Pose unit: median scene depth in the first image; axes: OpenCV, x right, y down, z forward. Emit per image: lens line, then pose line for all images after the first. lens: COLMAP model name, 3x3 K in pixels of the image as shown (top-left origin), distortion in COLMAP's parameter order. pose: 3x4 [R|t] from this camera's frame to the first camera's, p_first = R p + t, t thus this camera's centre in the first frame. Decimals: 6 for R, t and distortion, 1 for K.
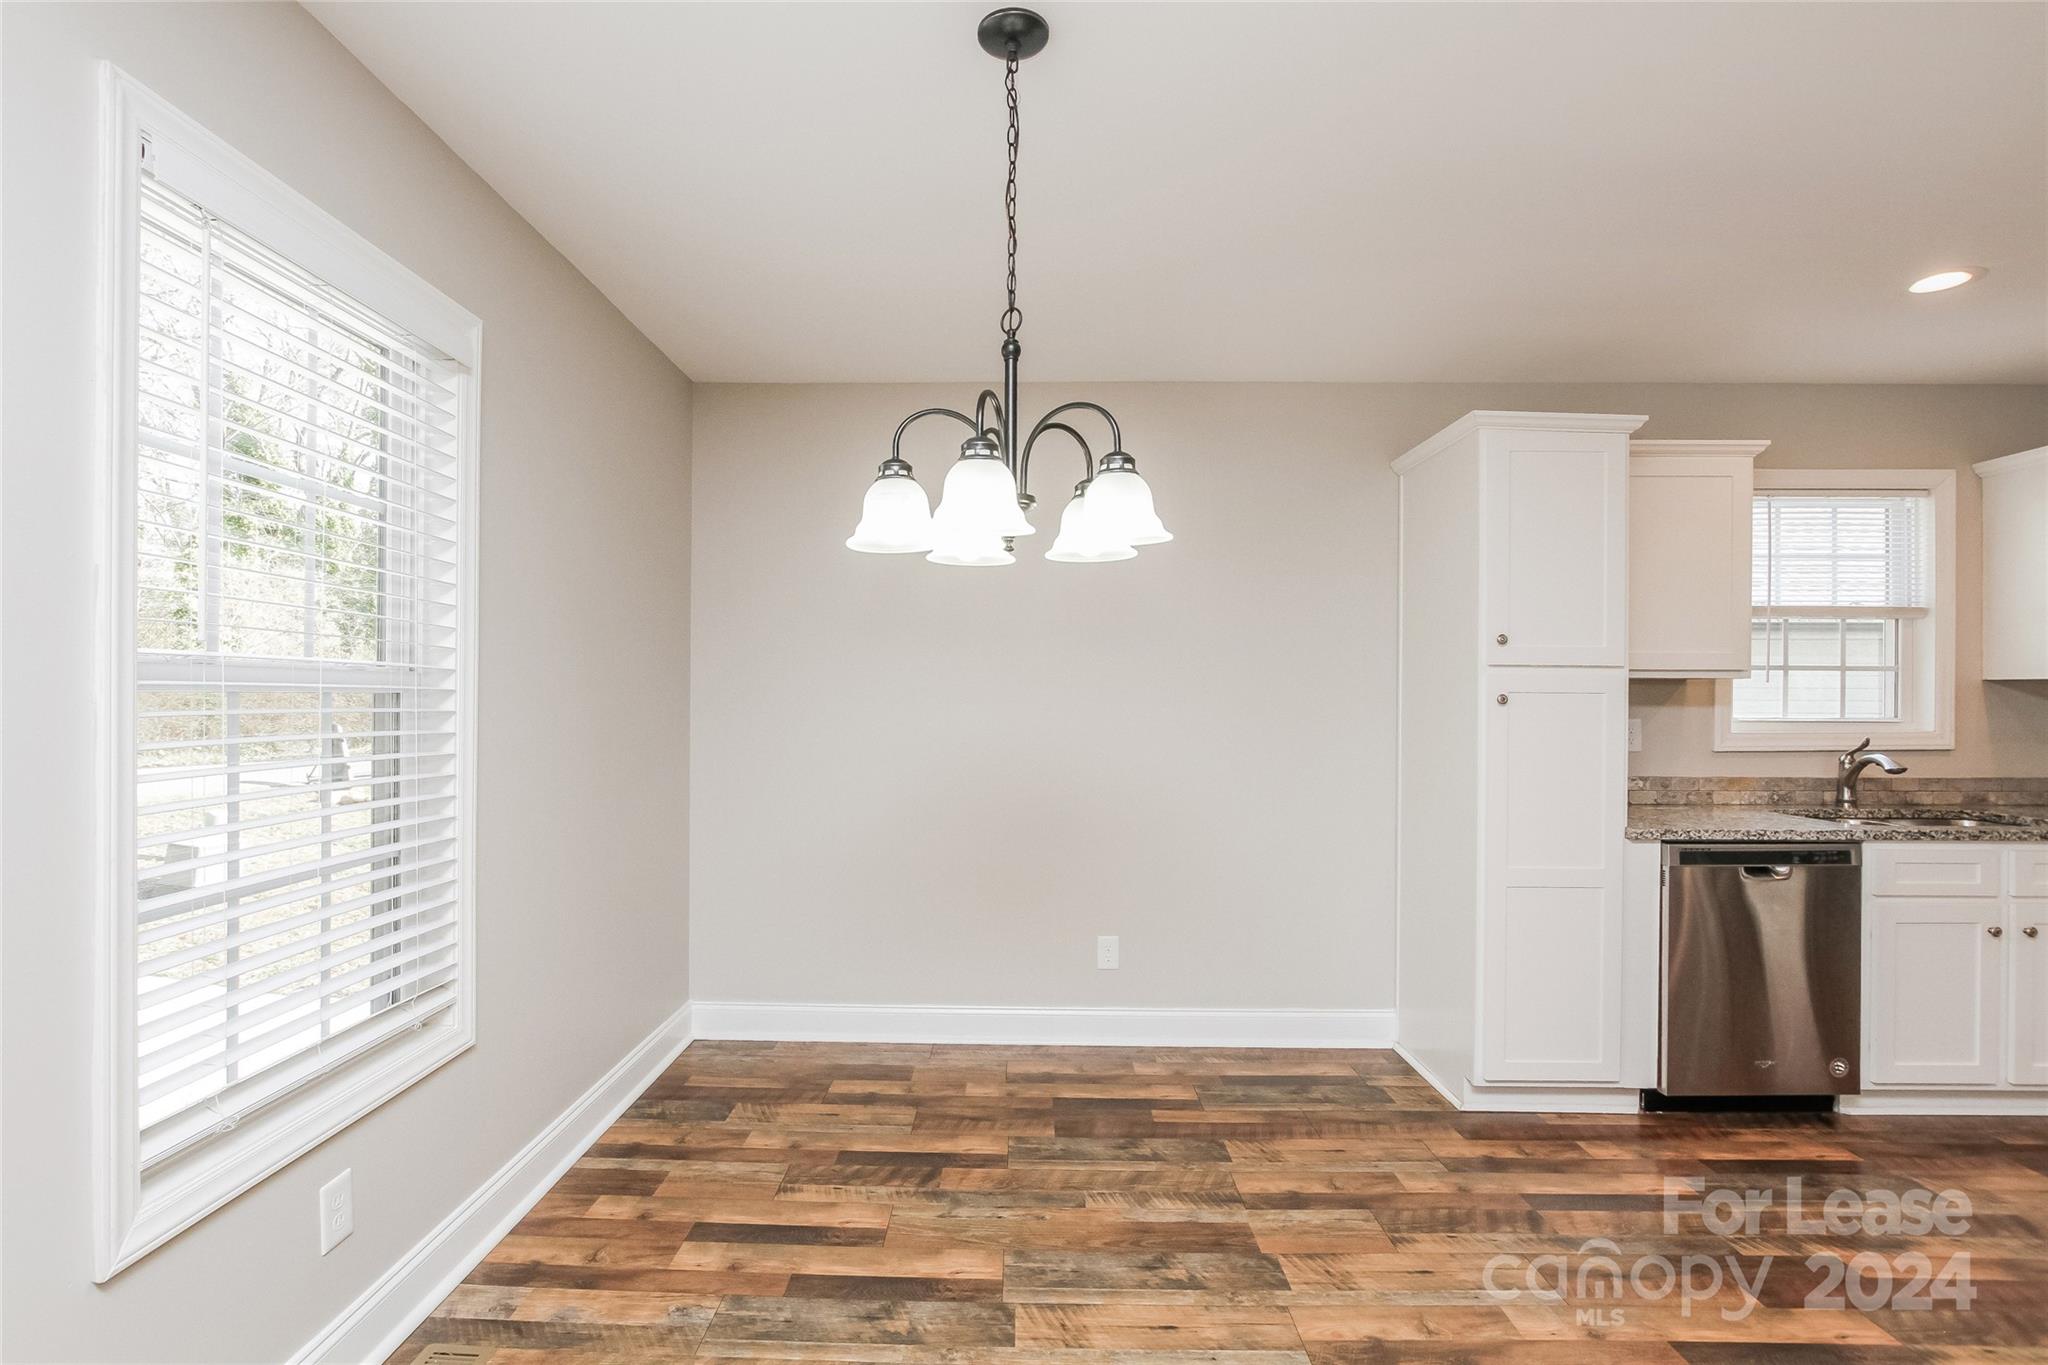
lens RADIAL K [[946.0, 0, 997.2], [0, 946.0, 694.5], [0, 0, 1]] dist [-0.033883, 0.011136]
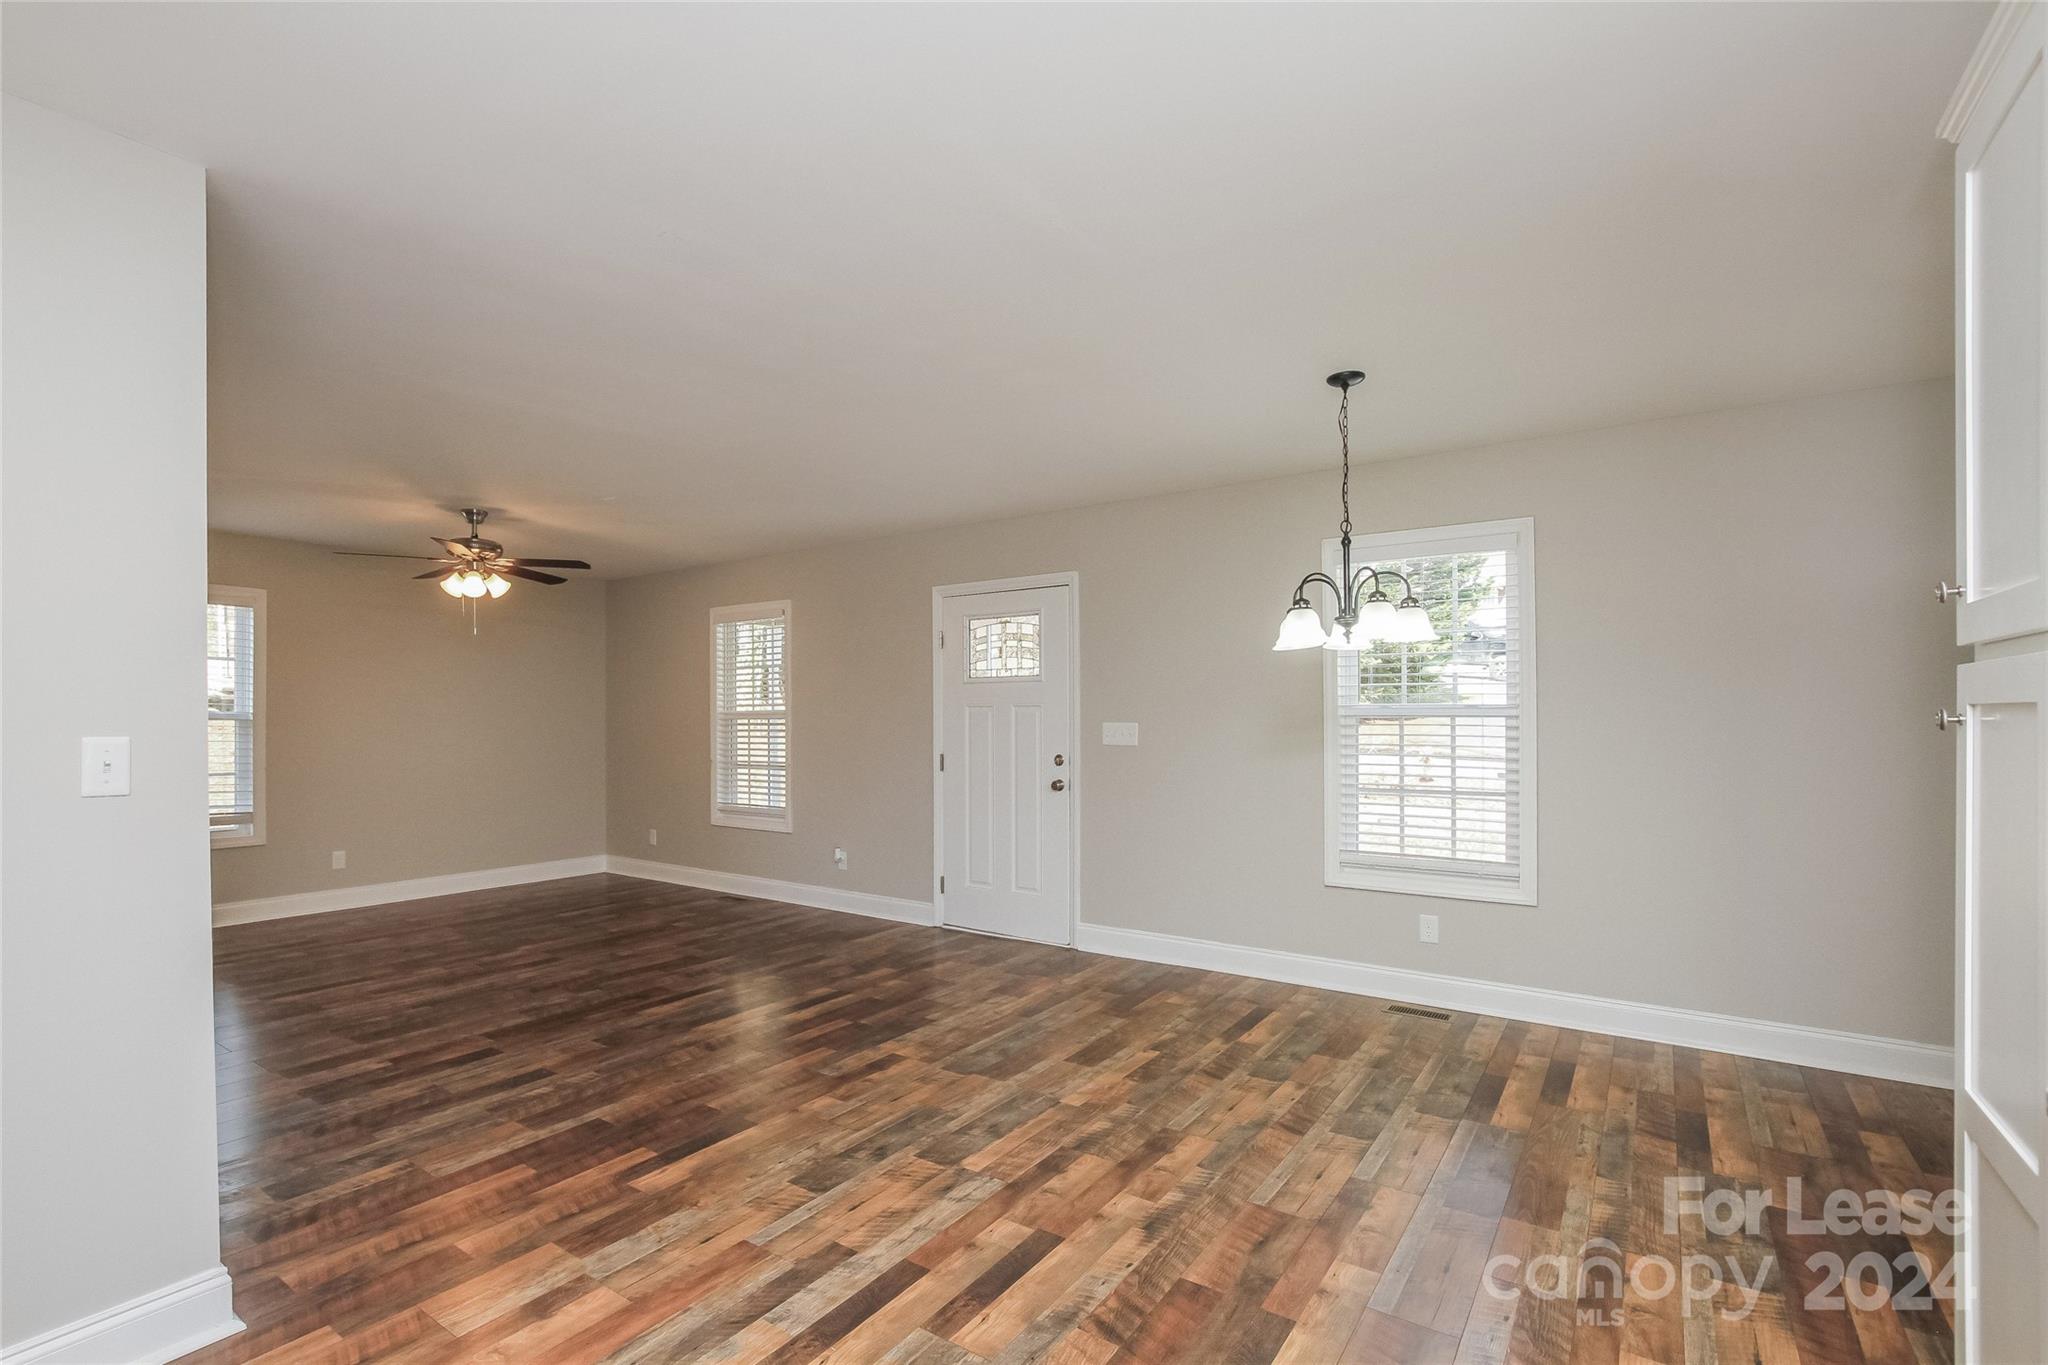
lens RADIAL K [[946.0, 0, 997.2], [0, 946.0, 694.5], [0, 0, 1]] dist [-0.033883, 0.011136]
pose [[-0.557019, -0.027601, -0.830041, 1.067204], [-0.001746, 0.999484, -0.032064, 0.012327], [0.830498, -0.016411, -0.556780, 0.779293]]
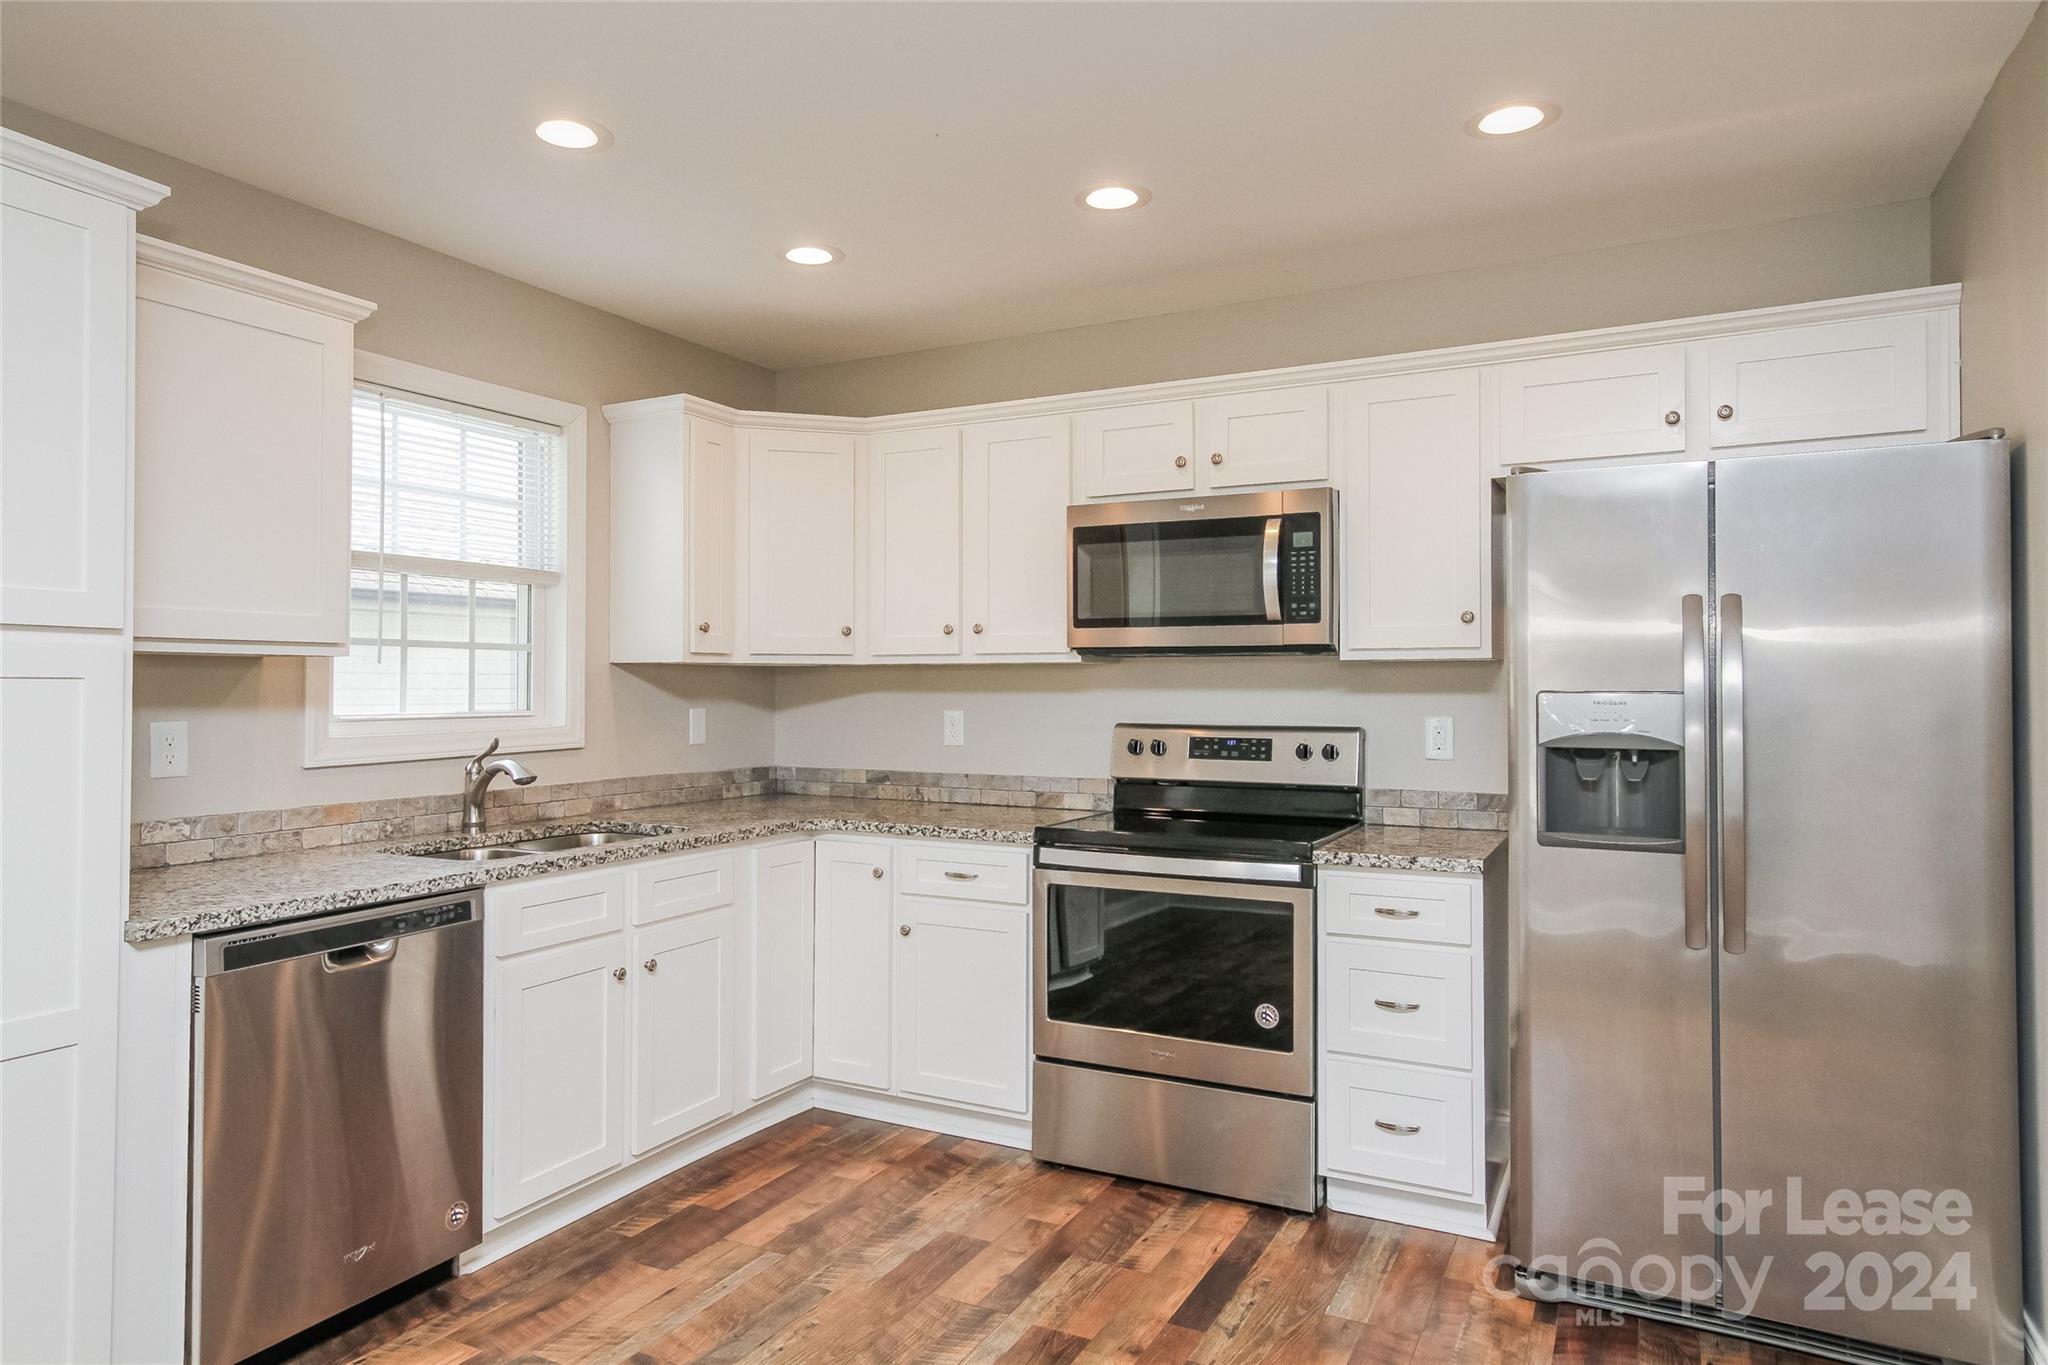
lens RADIAL K [[1263.1, 0, 1012.4], [0, 1263.1, 669.6], [0, 0, 1]] dist [0.010119, 0.000740]
pose [[0.433497, 0.006256, 0.901133, 0.201796], [0.002129, 0.999966, -0.007966, 0.000246], [-0.901153, 0.005372, 0.433469, 0.182475]]
